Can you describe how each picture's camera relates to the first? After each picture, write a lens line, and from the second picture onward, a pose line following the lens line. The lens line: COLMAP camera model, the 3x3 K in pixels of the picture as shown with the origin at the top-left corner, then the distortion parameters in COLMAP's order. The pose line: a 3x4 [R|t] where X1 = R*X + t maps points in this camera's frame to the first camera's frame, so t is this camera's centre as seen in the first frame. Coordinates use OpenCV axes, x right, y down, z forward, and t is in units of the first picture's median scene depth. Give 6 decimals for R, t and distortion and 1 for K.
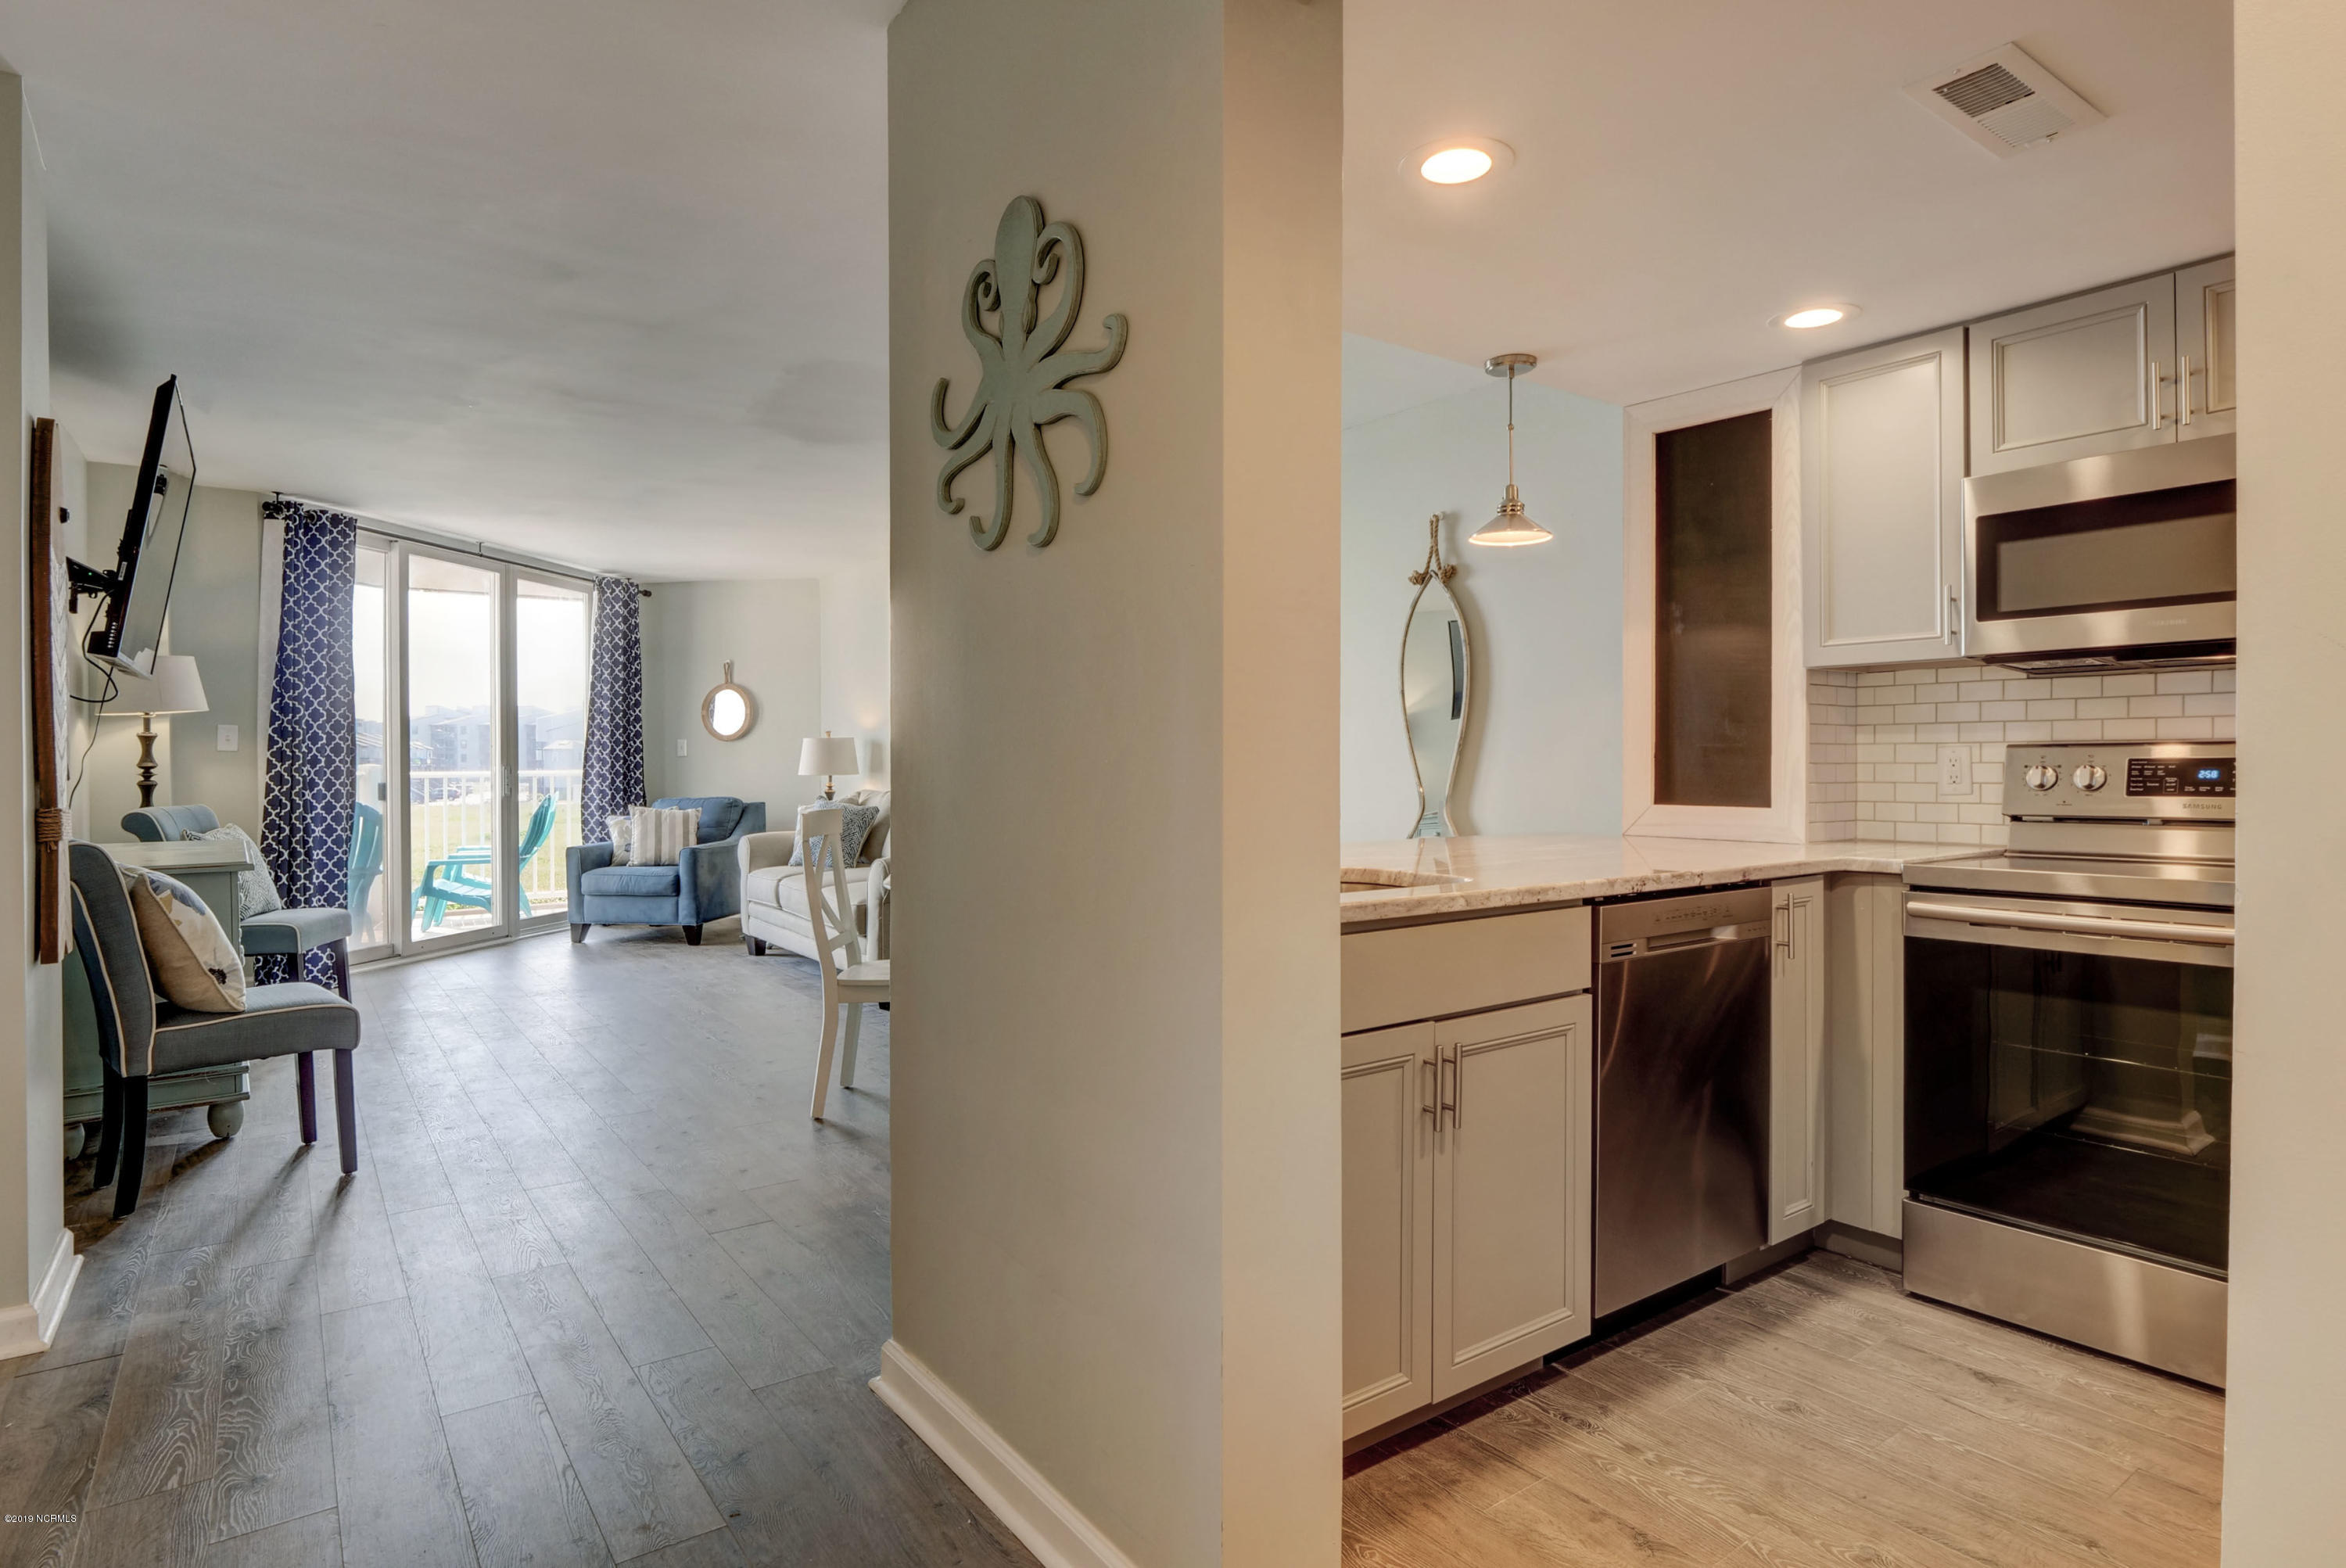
lens RADIAL K [[1234.0, 0, 1155.5], [0, 1234.0, 777.4], [0, 0, 1]] dist [-0.006288, -0.001989]
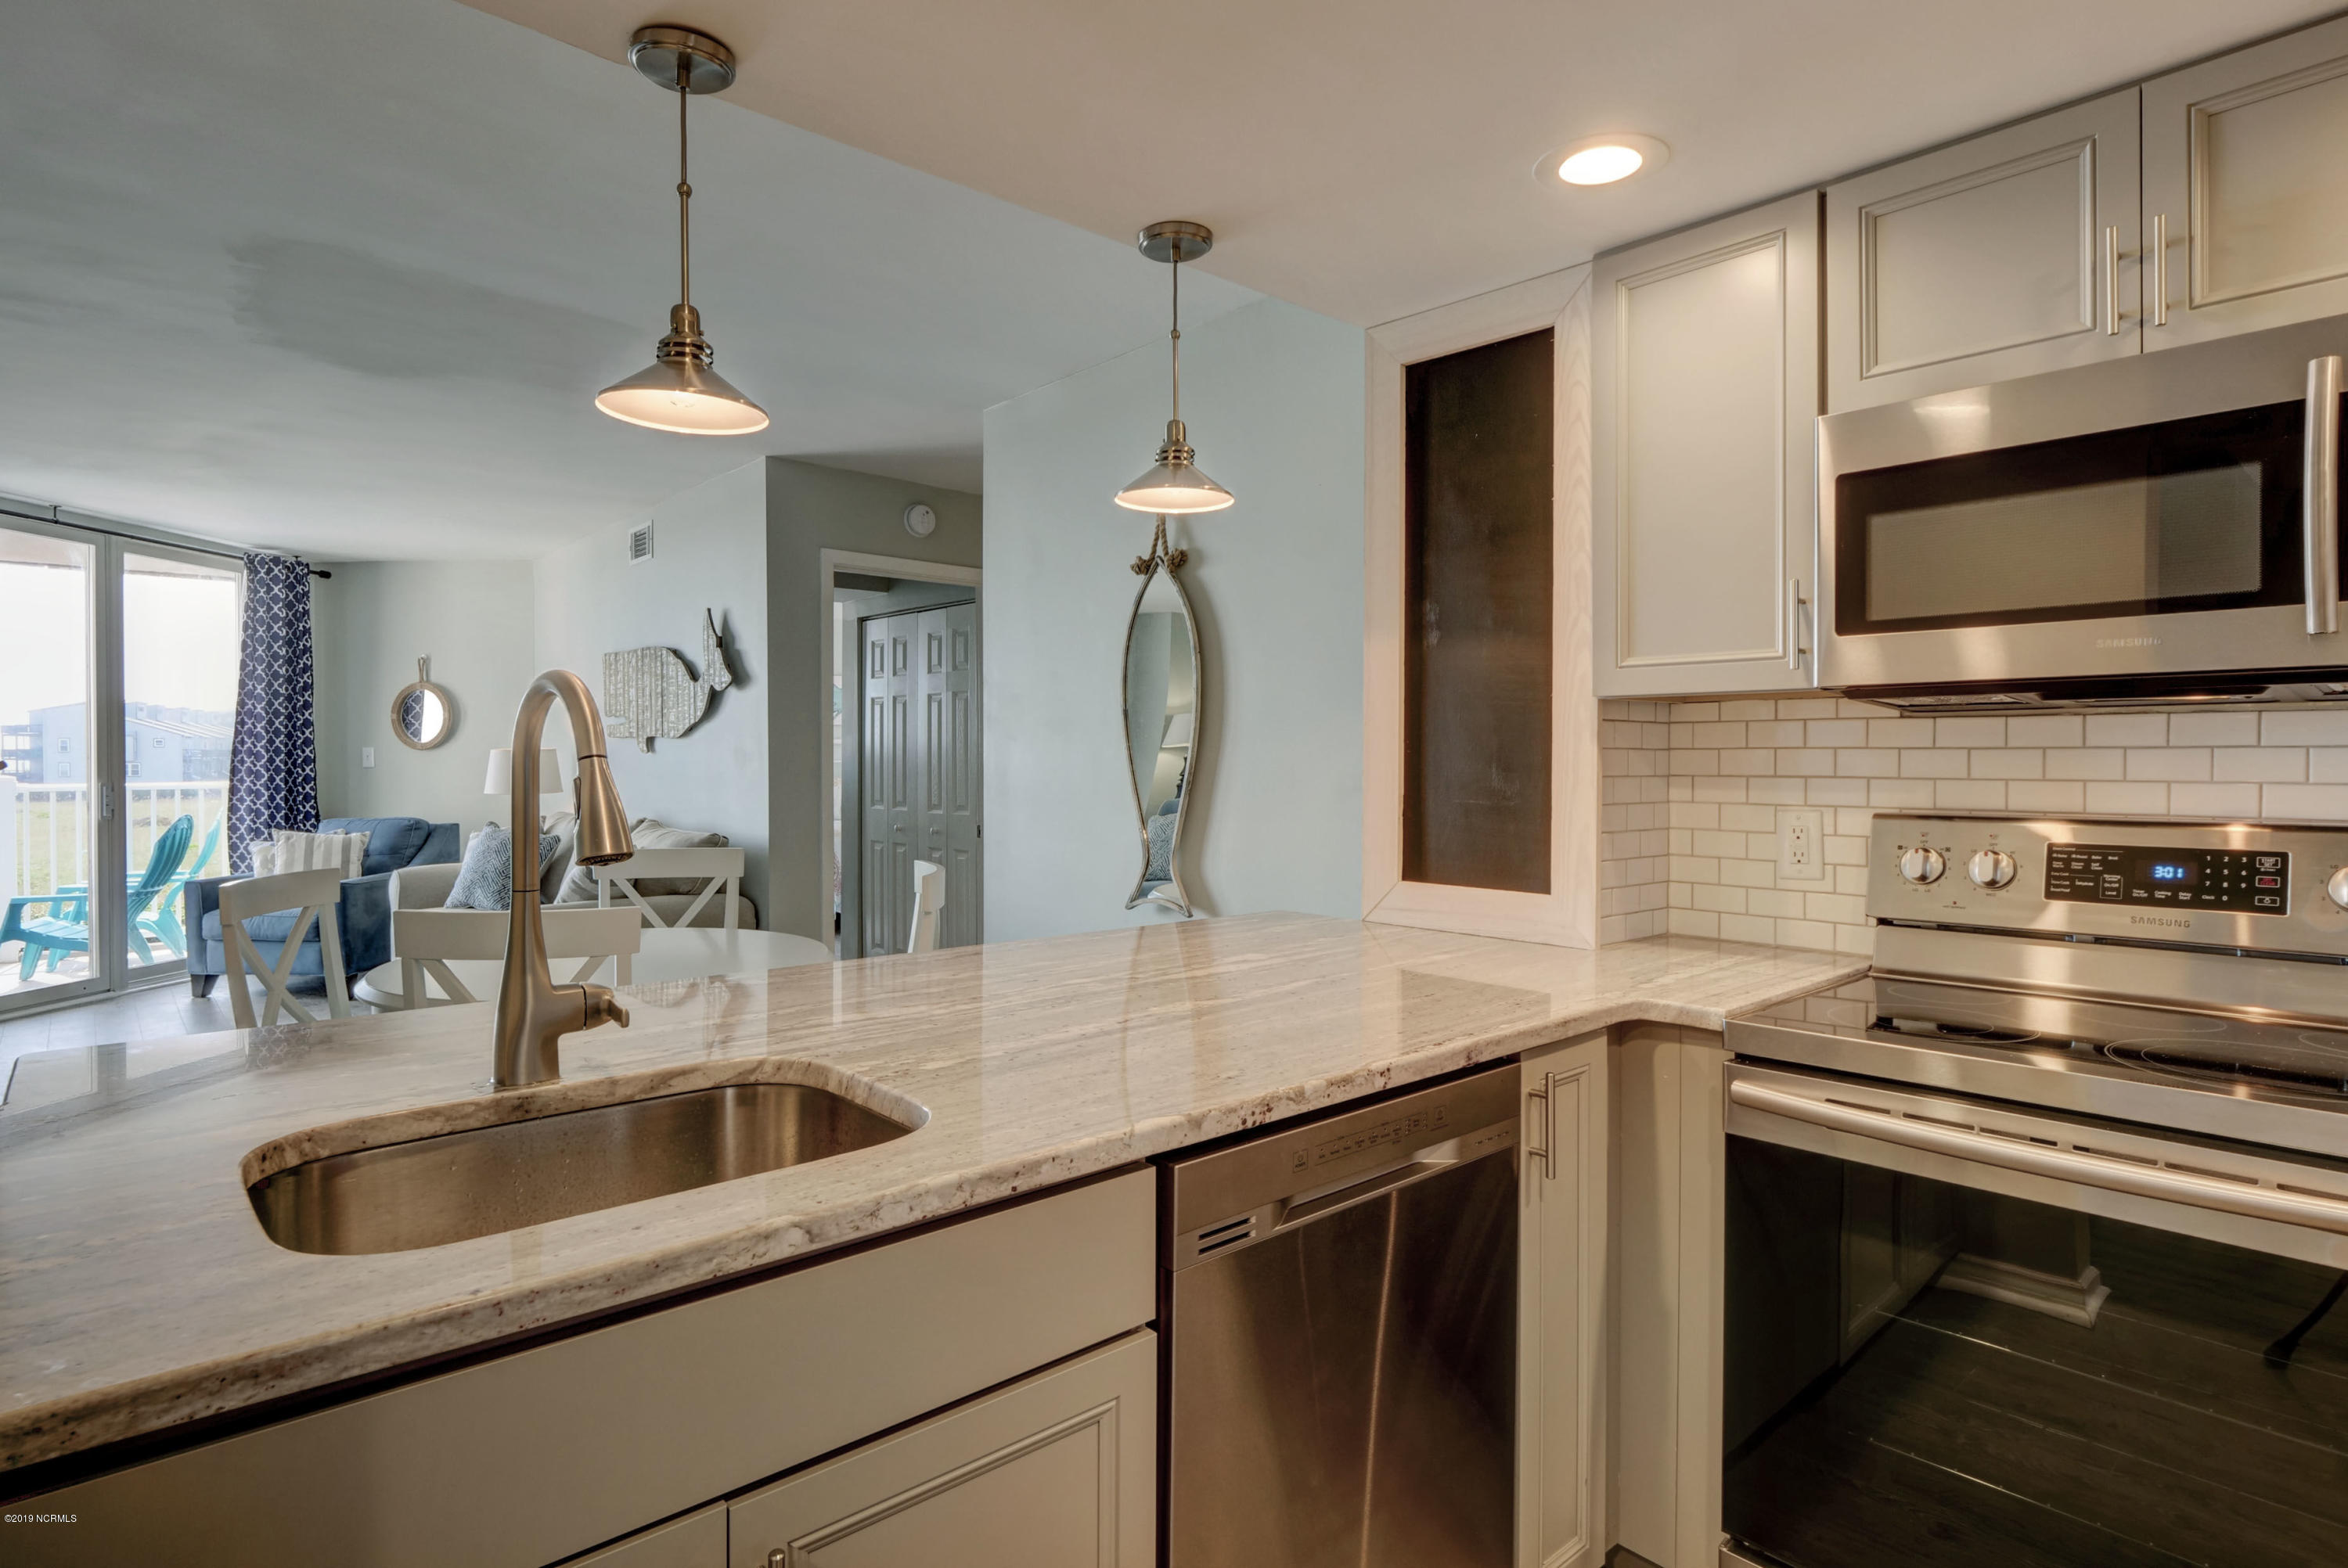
lens RADIAL K [[1234.8, 0, 1138.0], [0, 1234.8, 775.4], [0, 0, 1]] dist [-0.006288, -0.001989]
pose [[0.996479, 0.003904, 0.083748, 0.153504], [-0.004099, 0.999989, 0.002162, -0.032961], [-0.083739, -0.002498, 0.996485, 0.237689]]
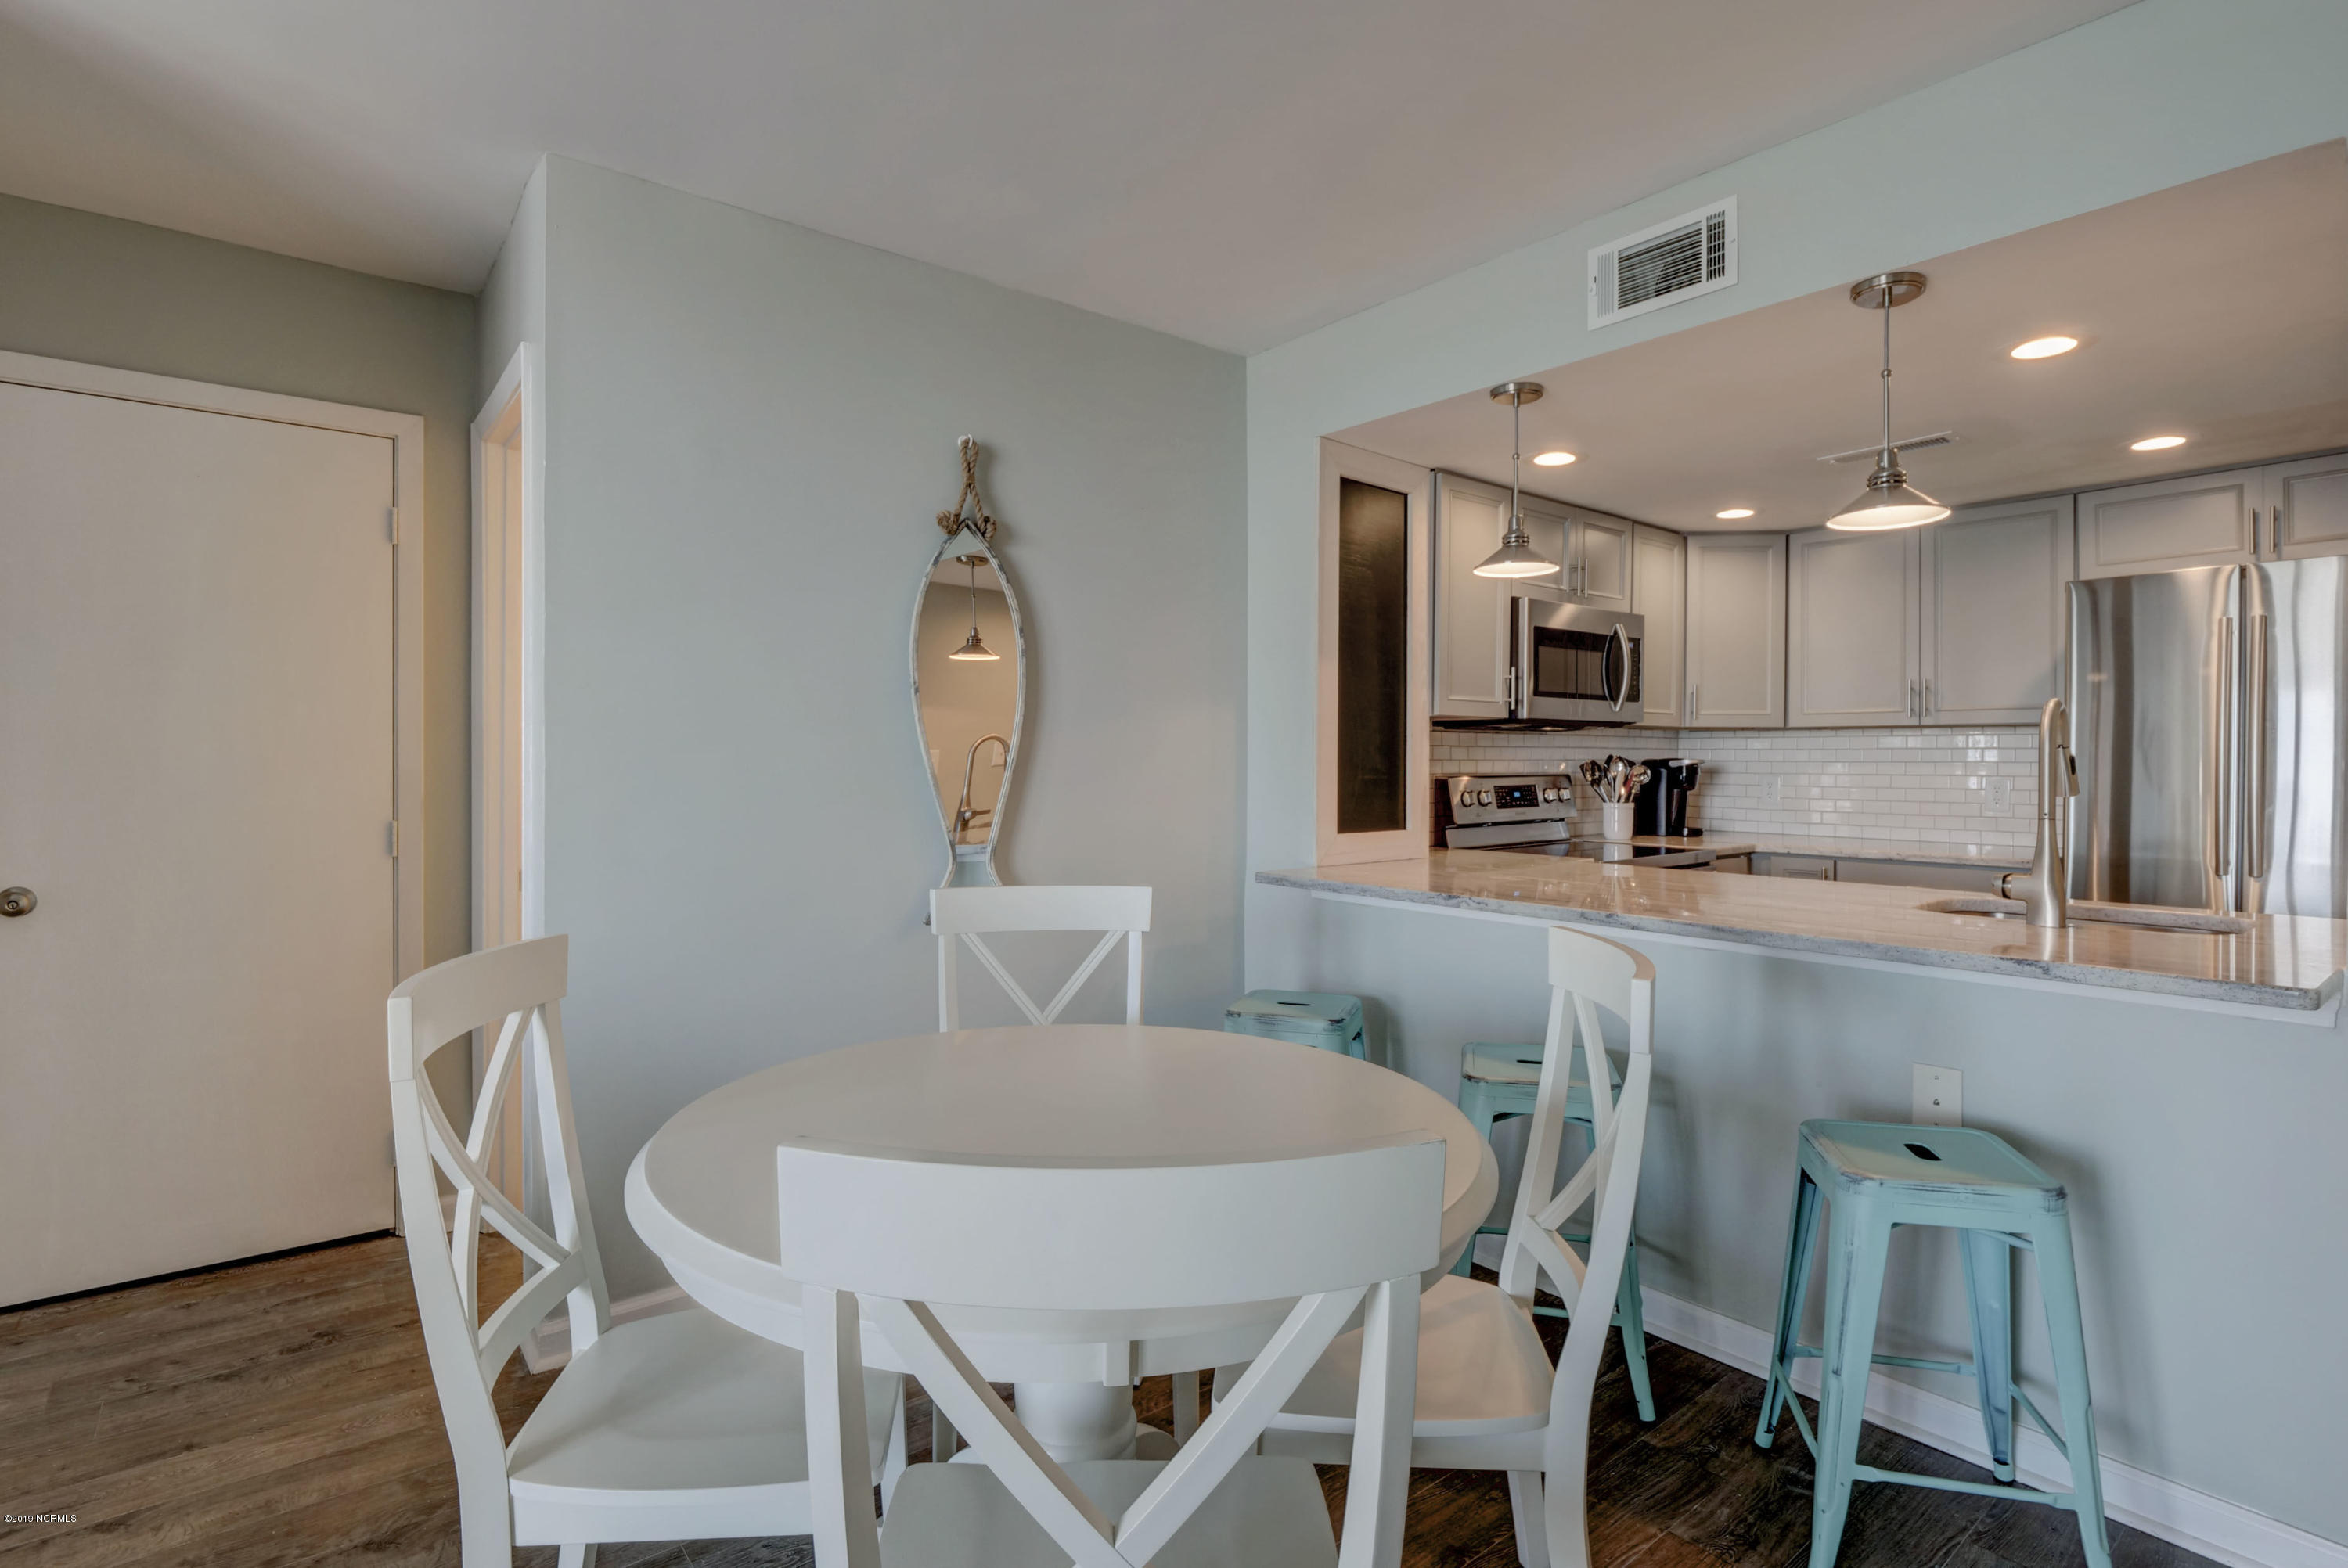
lens RADIAL K [[1146.0, 0, 1168.3], [0, 1146.0, 762.0], [0, 0, 1]] dist [-0.010604, -0.001988]
pose [[-0.054441, -0.001262, 0.998516, -0.441511], [0.006207, 0.999979, 0.001602, -0.032922], [-0.998498, 0.006285, -0.054432, 0.964231]]
